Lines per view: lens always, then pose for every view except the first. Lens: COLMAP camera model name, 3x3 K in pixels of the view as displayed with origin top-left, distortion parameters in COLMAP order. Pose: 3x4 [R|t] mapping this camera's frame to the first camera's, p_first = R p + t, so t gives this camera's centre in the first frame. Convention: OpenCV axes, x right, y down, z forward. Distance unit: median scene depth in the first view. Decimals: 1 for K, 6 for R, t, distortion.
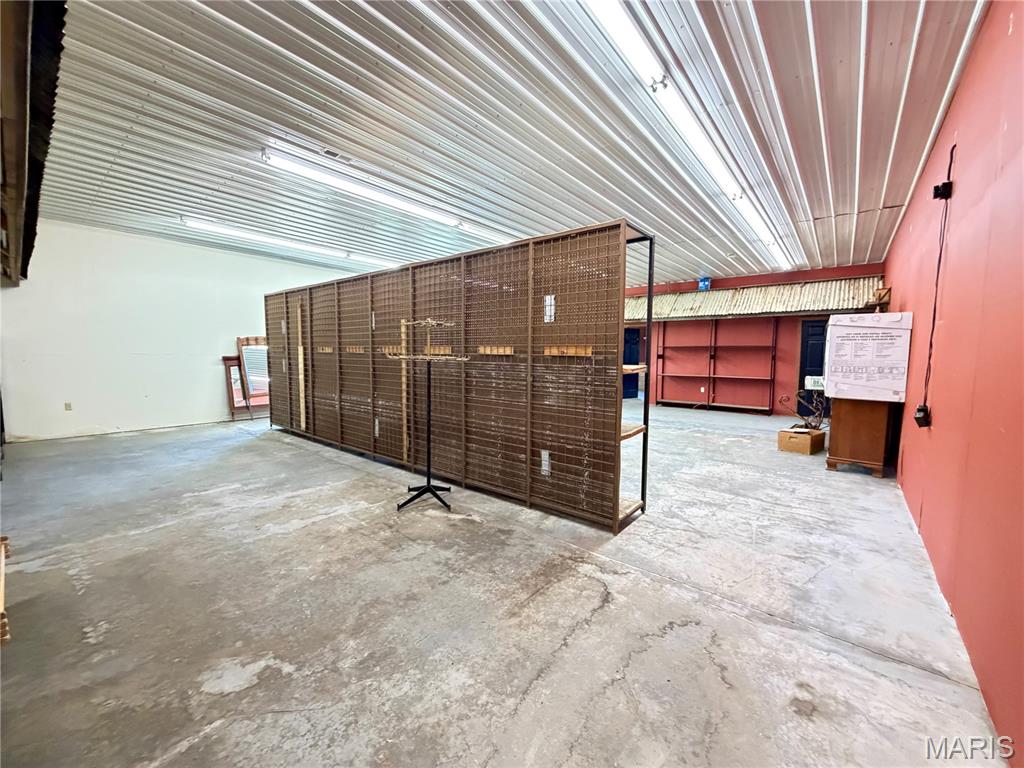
lens RADIAL K [[406.6, 0, 509.0], [0, 406.6, 384.3], [0, 0, 1]] dist [0.001069, -0.000257]
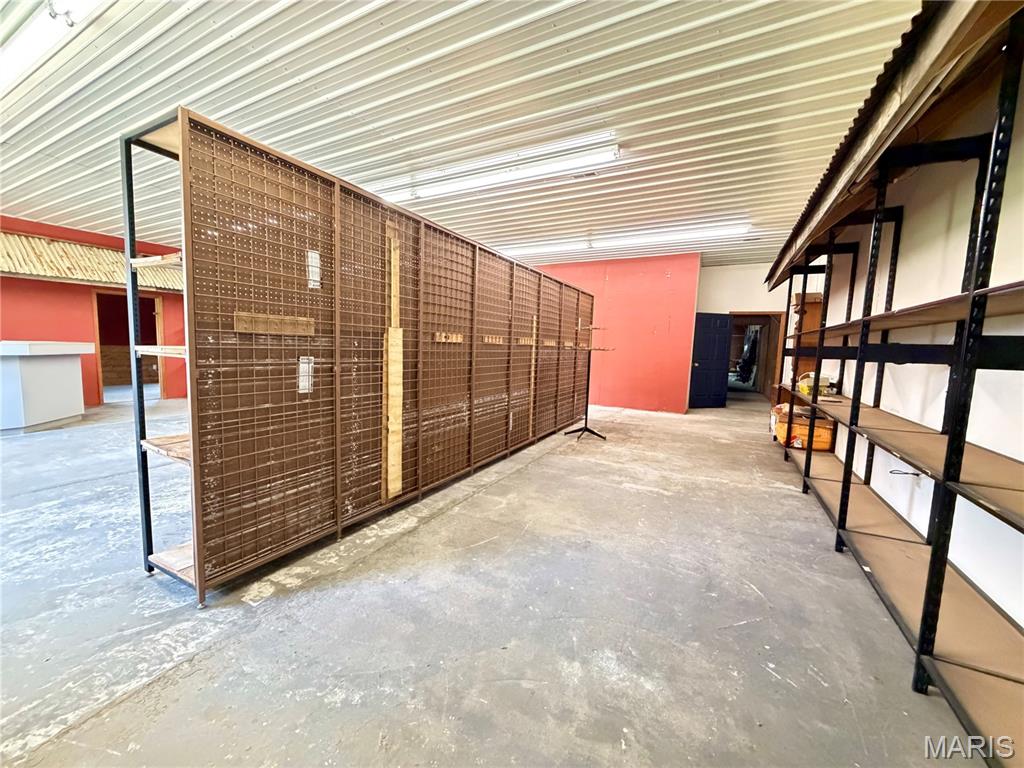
lens RADIAL K [[406.6, 0, 509.0], [0, 406.6, 384.3], [0, 0, 1]] dist [0.001069, -0.000257]
pose [[-0.208677, -0.101129, 0.972742, -1.354823], [0.047607, 0.992410, 0.113387, -0.098015], [-0.976825, 0.069970, -0.202279, 1.286395]]
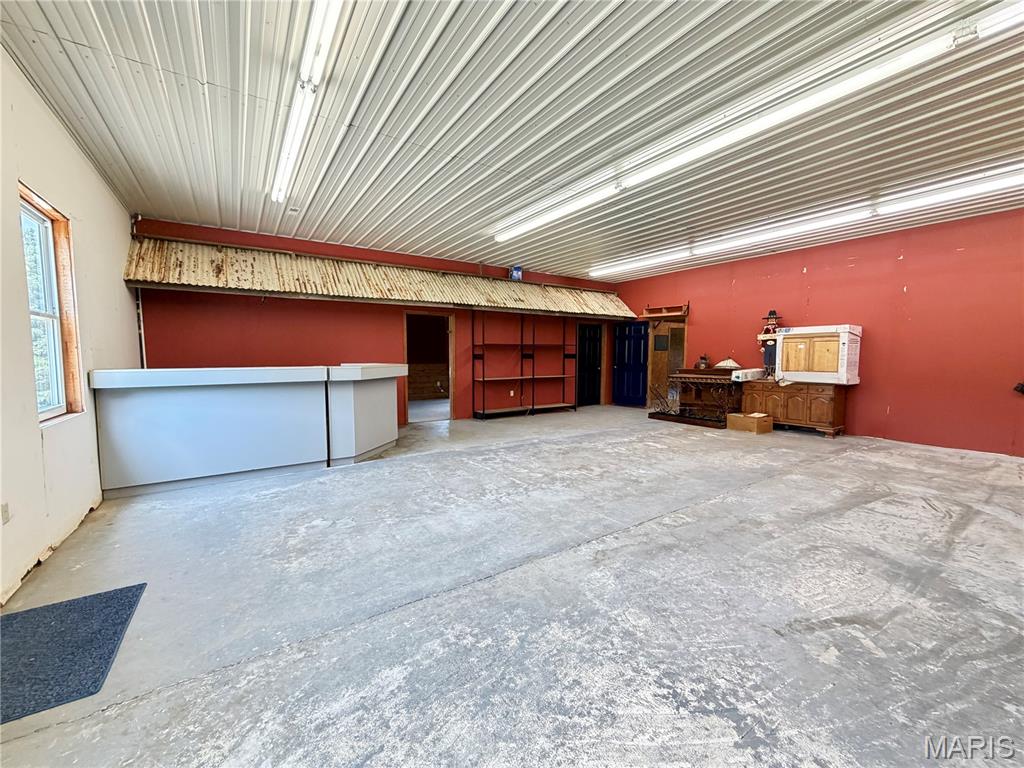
lens RADIAL K [[406.6, 0, 509.0], [0, 406.6, 384.3], [0, 0, 1]] dist [0.001069, -0.000257]
pose [[0.286917, -0.084896, 0.954186, -0.844156], [0.078851, 0.994778, 0.064798, -0.147553], [-0.954705, 0.056647, 0.292113, 1.697332]]
